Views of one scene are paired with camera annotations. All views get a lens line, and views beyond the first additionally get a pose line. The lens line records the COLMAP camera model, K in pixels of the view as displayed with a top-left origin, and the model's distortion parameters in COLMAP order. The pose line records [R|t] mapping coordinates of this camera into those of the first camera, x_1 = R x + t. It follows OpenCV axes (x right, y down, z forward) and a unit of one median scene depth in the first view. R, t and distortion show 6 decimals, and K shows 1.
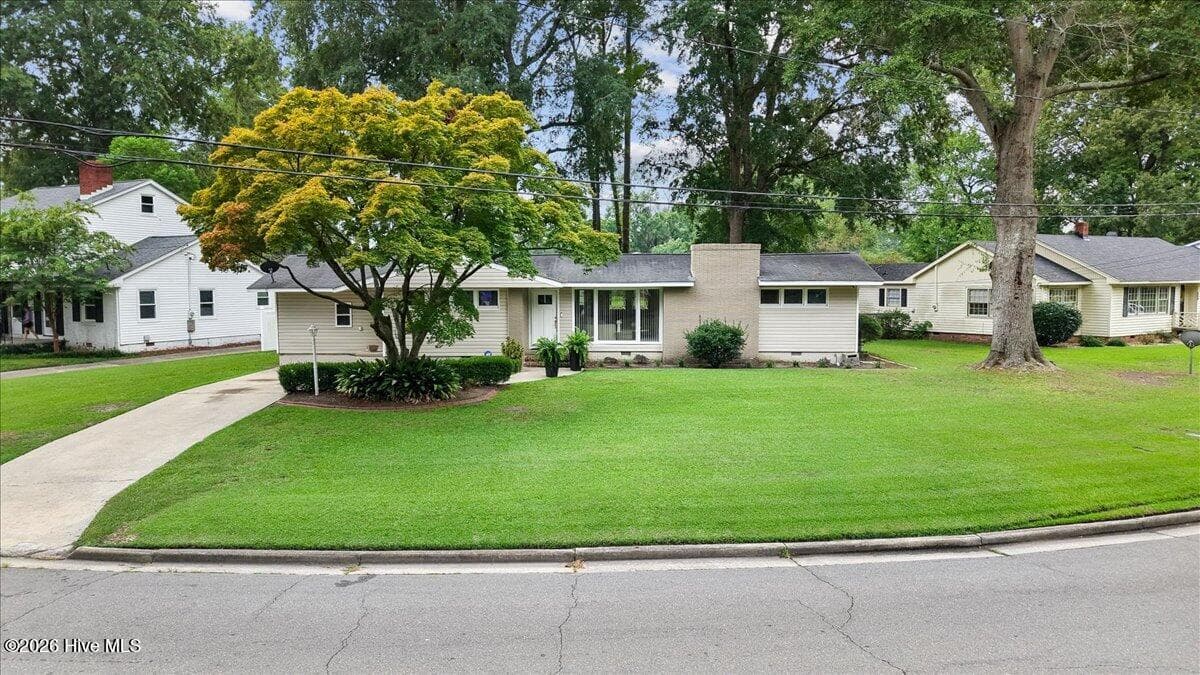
lens RADIAL K [[803.8, 0, 600.0], [0, 803.8, 337.5], [0, 0, 1]] dist [0.011697, -0.001849]
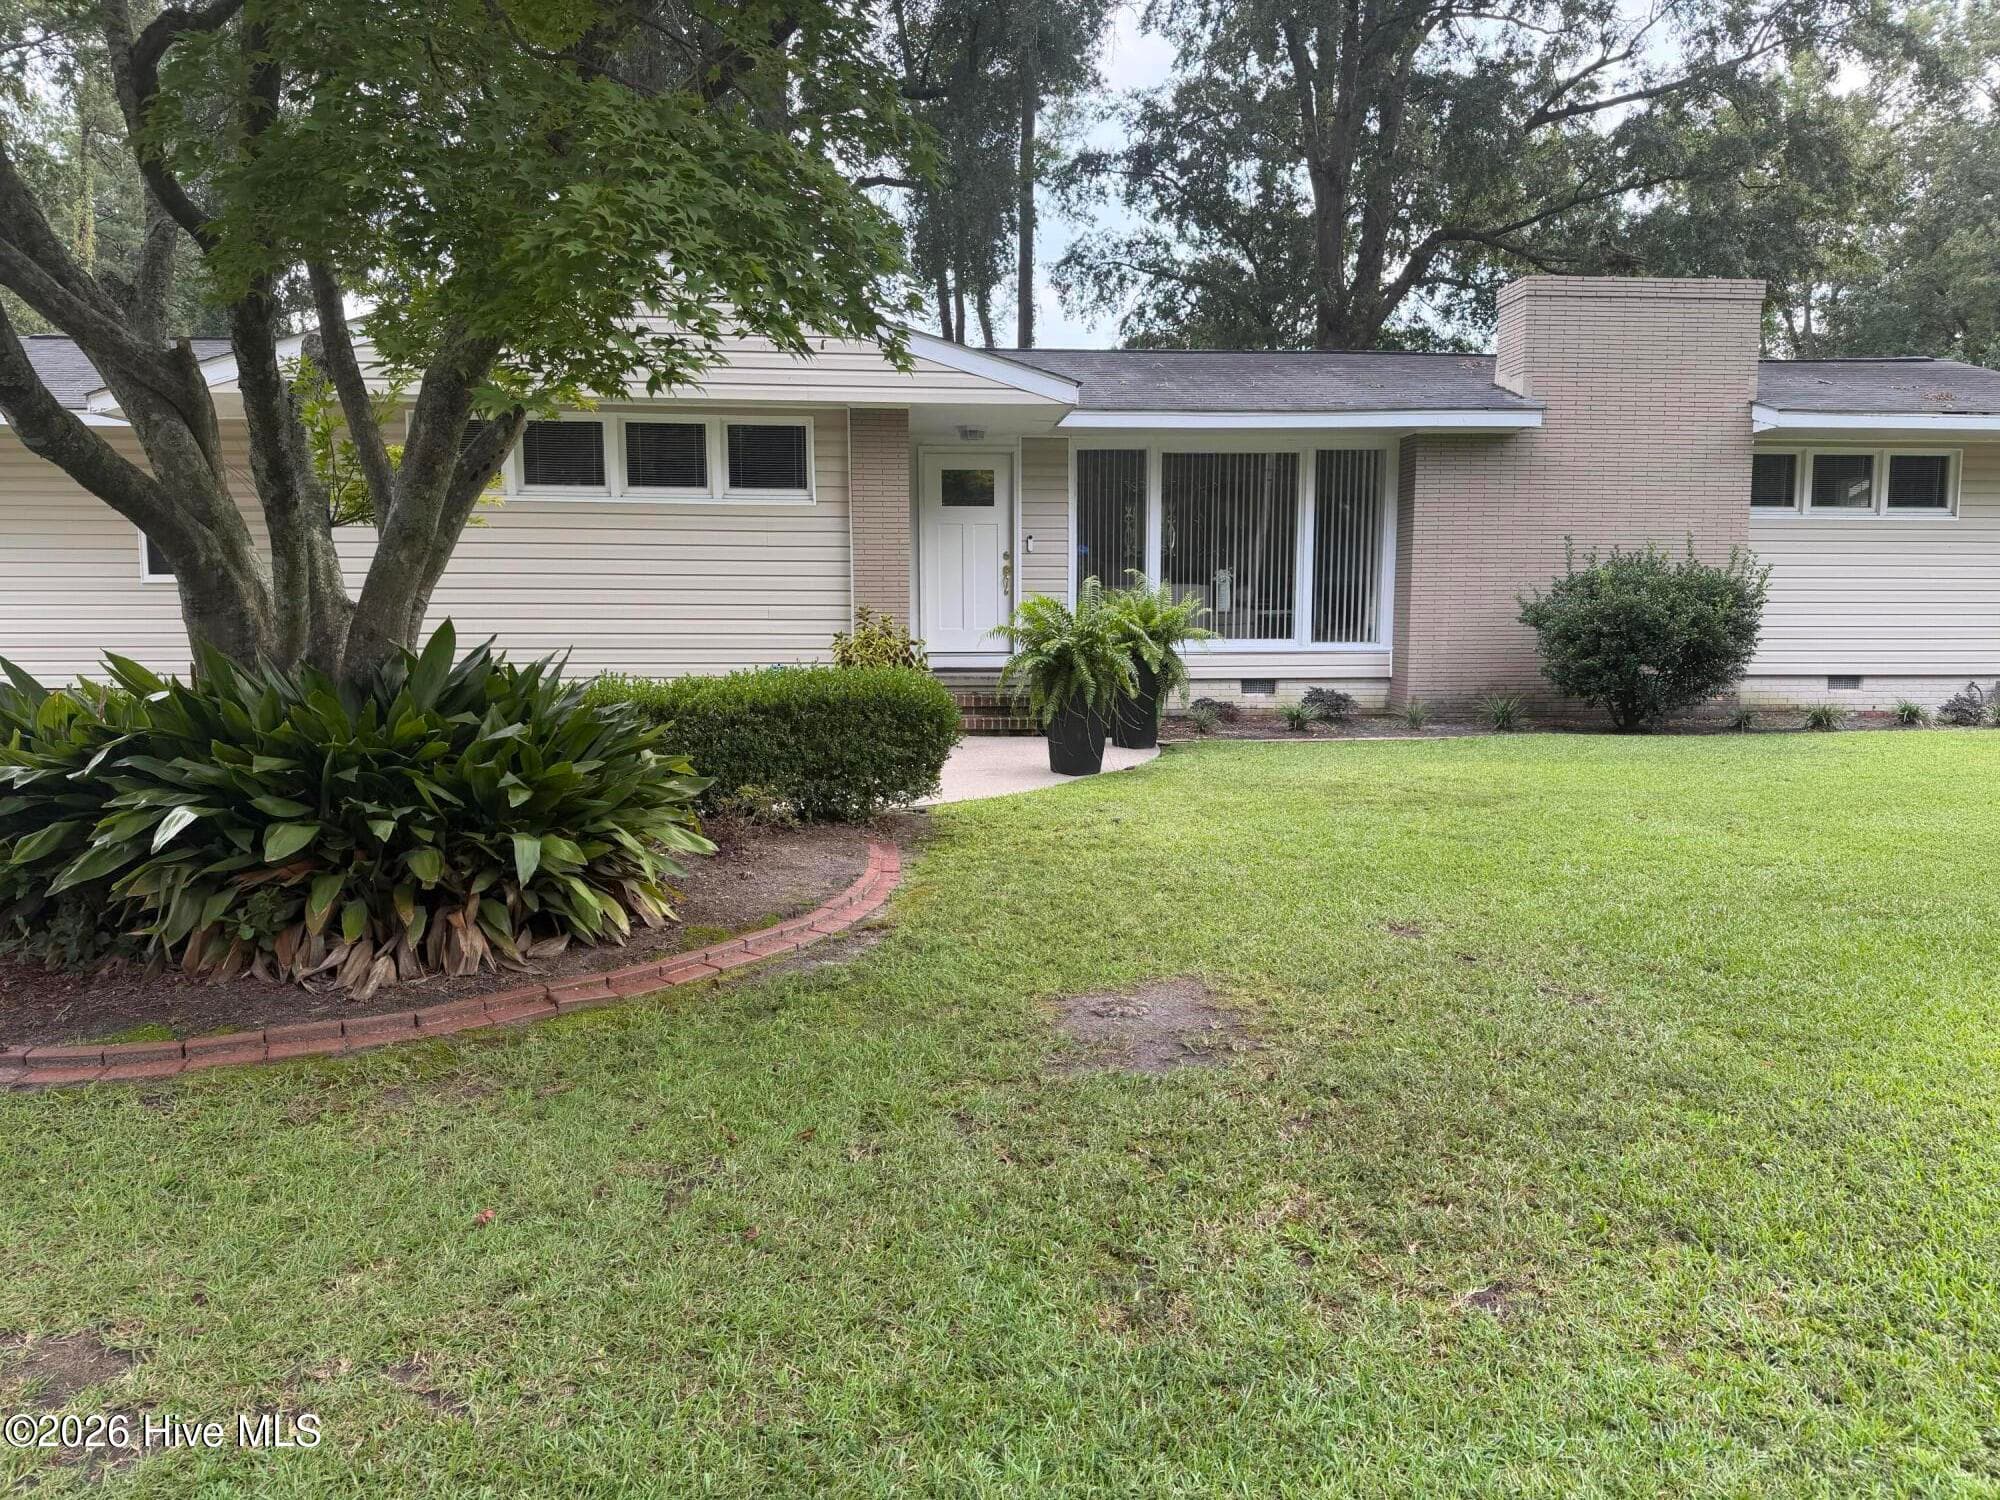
lens RADIAL K [[1425.4, 0, 1000.0], [0, 1425.4, 750.0], [0, 0, 1]] dist [0.000099, 0.000982]
pose [[0.995771, -0.011530, 0.091147, -0.105702], [0.008795, 0.999501, 0.030348, 0.027147], [-0.091452, -0.029418, 0.995375, 0.541335]]
